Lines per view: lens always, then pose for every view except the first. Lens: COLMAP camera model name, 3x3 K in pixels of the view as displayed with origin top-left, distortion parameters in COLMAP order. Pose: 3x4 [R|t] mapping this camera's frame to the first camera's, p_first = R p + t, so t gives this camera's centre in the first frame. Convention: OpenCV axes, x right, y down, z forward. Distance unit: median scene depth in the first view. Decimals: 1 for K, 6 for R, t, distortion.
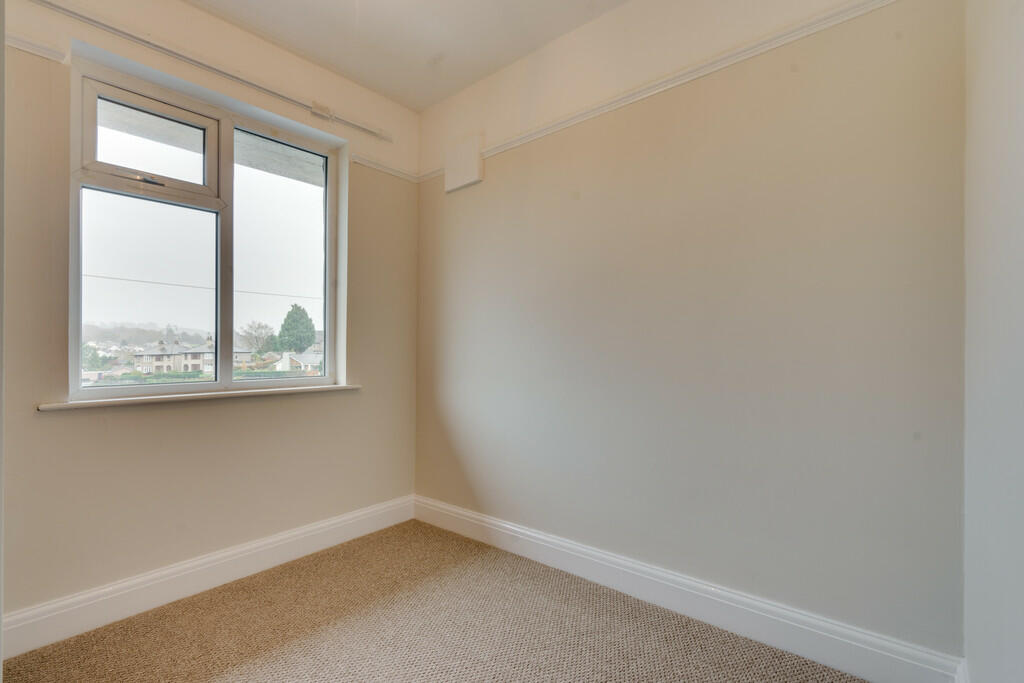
lens RADIAL K [[461.6, 0, 512.6], [0, 461.6, 342.7], [0, 0, 1]] dist [0.001688, 0.000587]
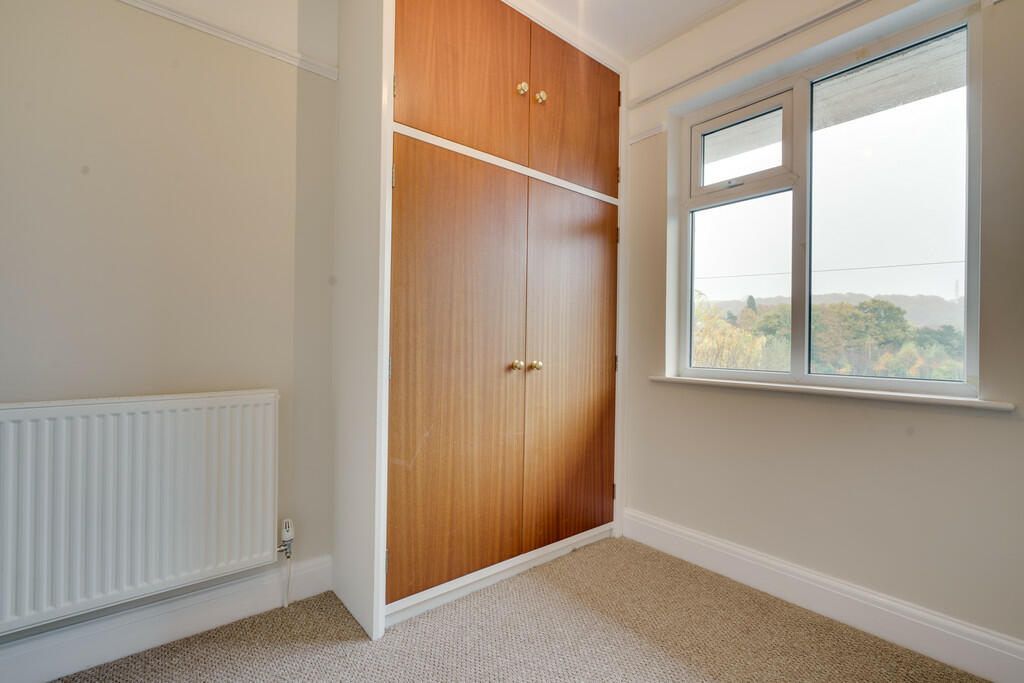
lens RADIAL K [[461.6, 0, 512.6], [0, 461.6, 342.7], [0, 0, 1]] dist [0.001688, 0.000587]
pose [[-0.169198, -0.025152, -0.985261, 0.355516], [-0.019686, 0.999561, -0.022137, 0.056345], [0.985385, 0.015651, -0.169619, 0.623387]]
